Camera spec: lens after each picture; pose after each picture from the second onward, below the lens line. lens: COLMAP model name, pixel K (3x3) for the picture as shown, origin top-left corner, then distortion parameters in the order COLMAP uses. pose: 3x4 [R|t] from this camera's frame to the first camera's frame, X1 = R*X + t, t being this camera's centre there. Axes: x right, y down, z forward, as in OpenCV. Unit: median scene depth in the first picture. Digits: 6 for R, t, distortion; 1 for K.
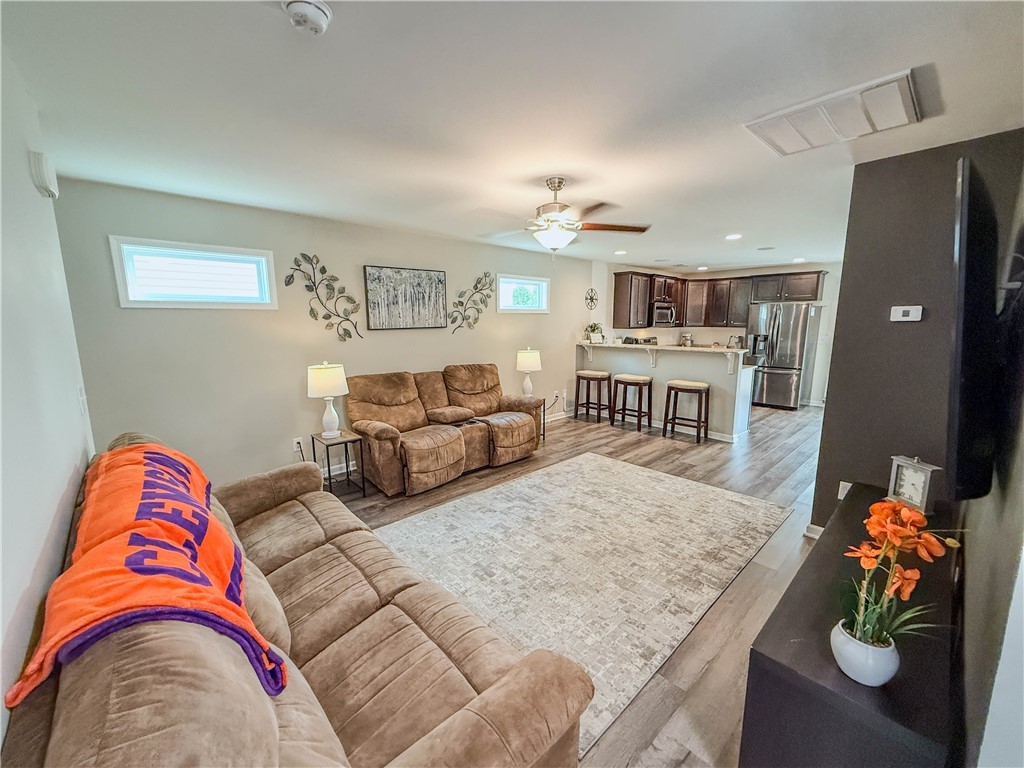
lens RADIAL K [[407.3, 0, 510.2], [0, 407.3, 383.7], [0, 0, 1]] dist [-0.001833, -0.000512]
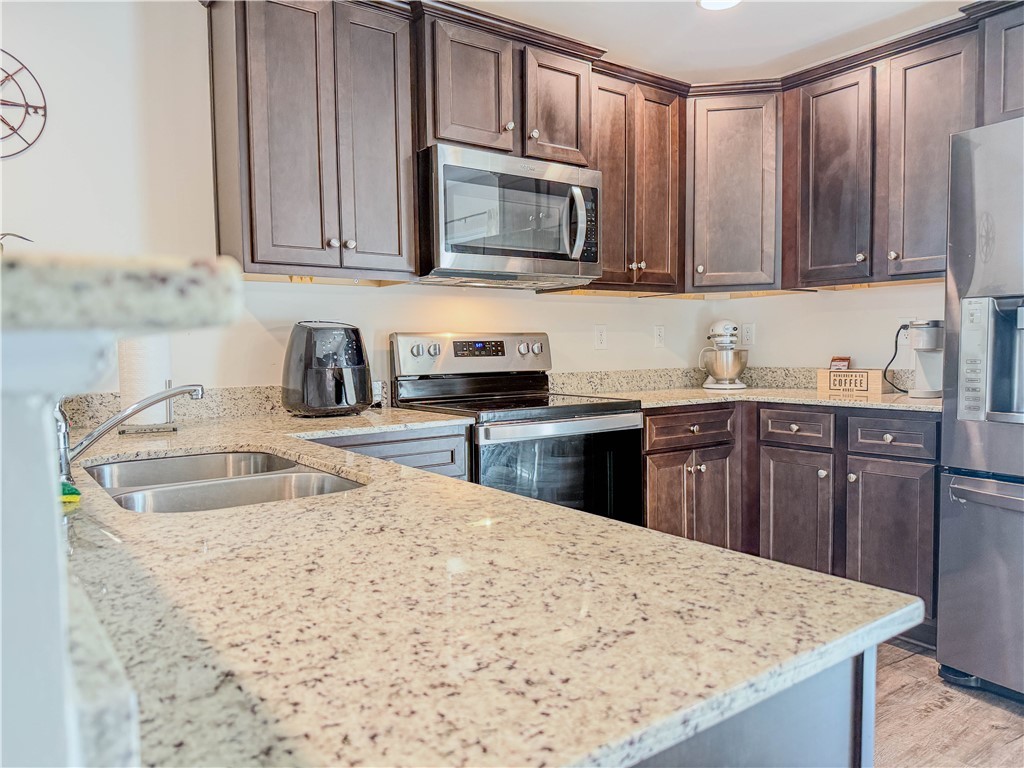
lens RADIAL K [[714.4, 0, 512.0], [0, 714.4, 384.0], [0, 0, 1]] dist [0.092822, -0.141270]
pose [[0.991554, -0.004415, -0.129616, 0.390939], [-0.008568, 0.995007, -0.099438, -0.044648], [0.129408, 0.099708, 0.986566, 0.597422]]
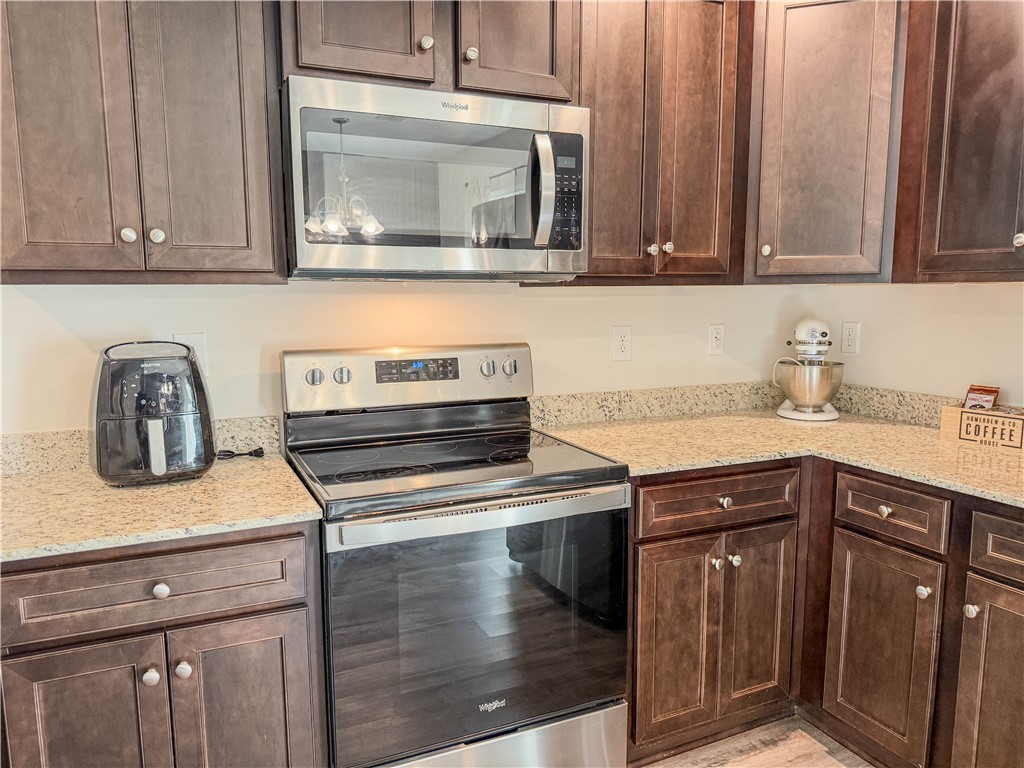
lens RADIAL K [[726.5, 0, 515.5], [0, 726.5, 387.8], [0, 0, 1]] dist [0.002013, 0.004660]
pose [[0.948611, 0.041275, -0.313740, 0.447148], [-0.048182, 0.998736, -0.014291, -0.093658], [0.312754, 0.028674, 0.949401, 0.724740]]
